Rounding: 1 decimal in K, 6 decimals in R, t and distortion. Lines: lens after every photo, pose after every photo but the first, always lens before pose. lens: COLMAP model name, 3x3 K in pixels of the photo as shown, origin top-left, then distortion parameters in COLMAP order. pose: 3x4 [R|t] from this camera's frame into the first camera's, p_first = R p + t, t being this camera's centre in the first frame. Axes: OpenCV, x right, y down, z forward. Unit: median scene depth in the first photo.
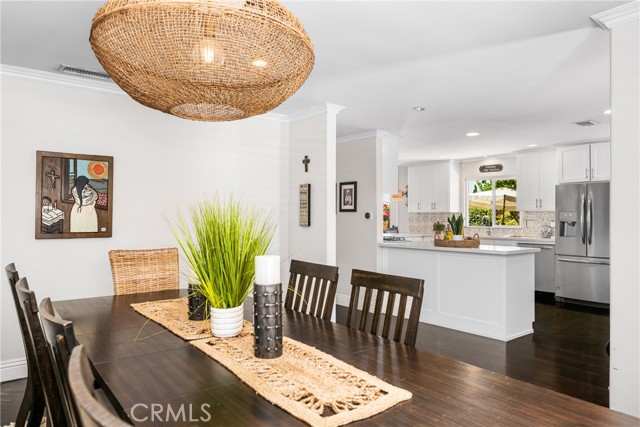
lens RADIAL K [[425.6, 0, 331.7], [0, 425.6, 215.0], [0, 0, 1]] dist [0.000282, 0.000145]
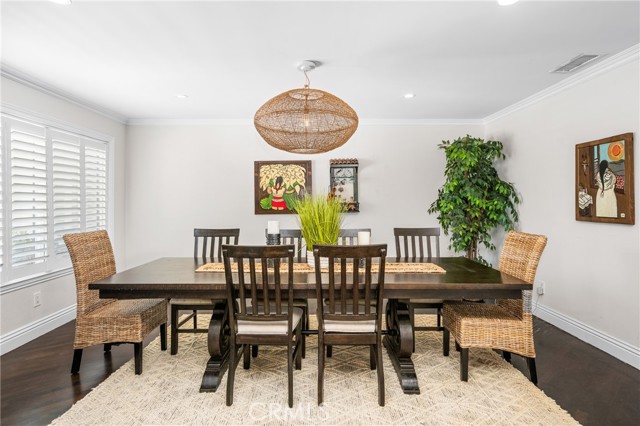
lens RADIAL K [[337.6, 0, 312.4], [0, 337.6, 199.8], [0, 0, 1]] dist [-0.003590, 0.000640]
pose [[-0.637867, -0.002153, -0.770144, 0.321433], [0.005735, 0.999955, -0.007546, 0.001980], [0.770125, -0.009230, -0.637826, 0.690760]]
